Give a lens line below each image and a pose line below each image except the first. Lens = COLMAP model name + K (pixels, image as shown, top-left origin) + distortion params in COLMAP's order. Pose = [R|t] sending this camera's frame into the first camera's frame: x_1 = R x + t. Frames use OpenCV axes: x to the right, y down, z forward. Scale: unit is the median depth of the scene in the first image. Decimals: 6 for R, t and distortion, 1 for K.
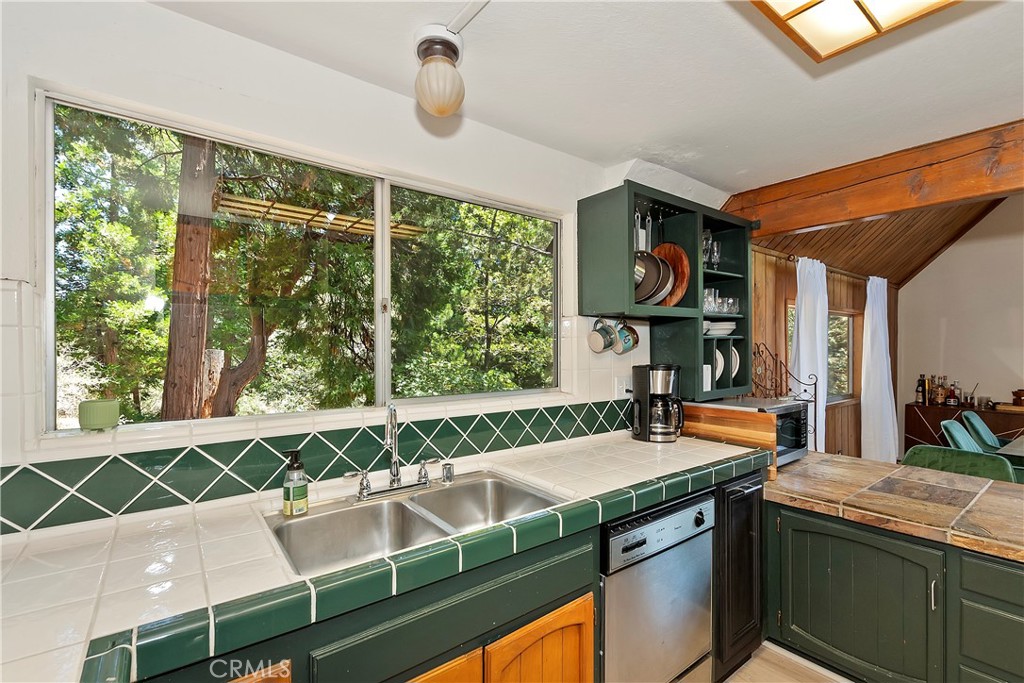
lens RADIAL K [[452.8, 0, 505.9], [0, 452.8, 348.9], [0, 0, 1]] dist [0.001446, 0.000510]
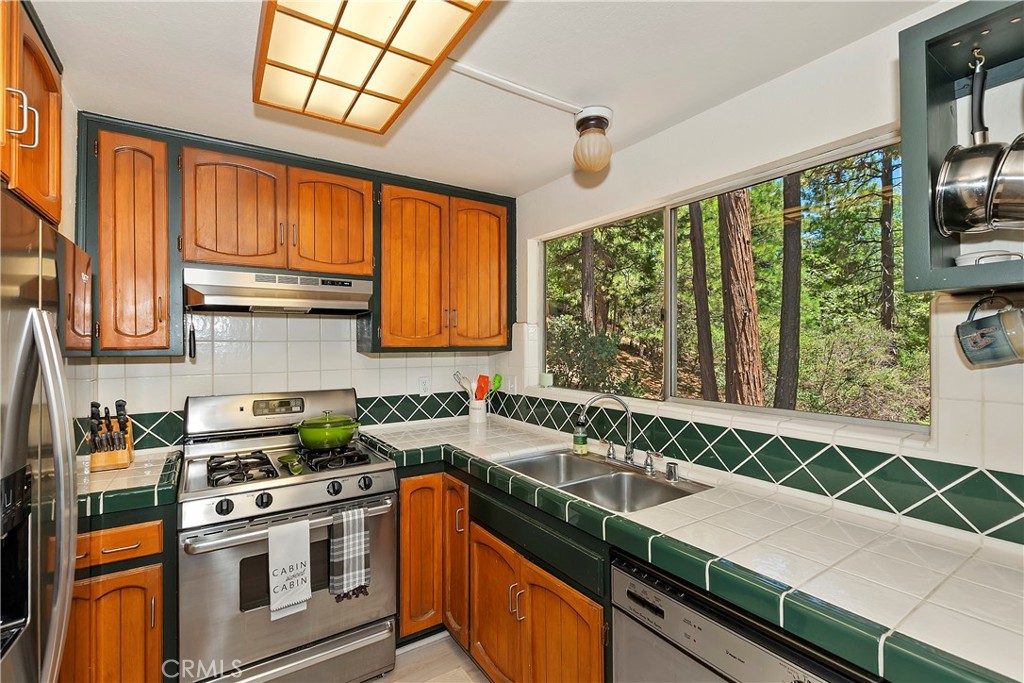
lens RADIAL K [[452.8, 0, 506.6], [0, 452.8, 339.8], [0, 0, 1]] dist [0.001446, 0.000510]
pose [[-0.059040, -0.015391, -0.998137, 0.945572], [-0.013382, 0.999803, -0.014625, -0.006304], [0.998166, 0.012494, -0.059235, 0.696758]]
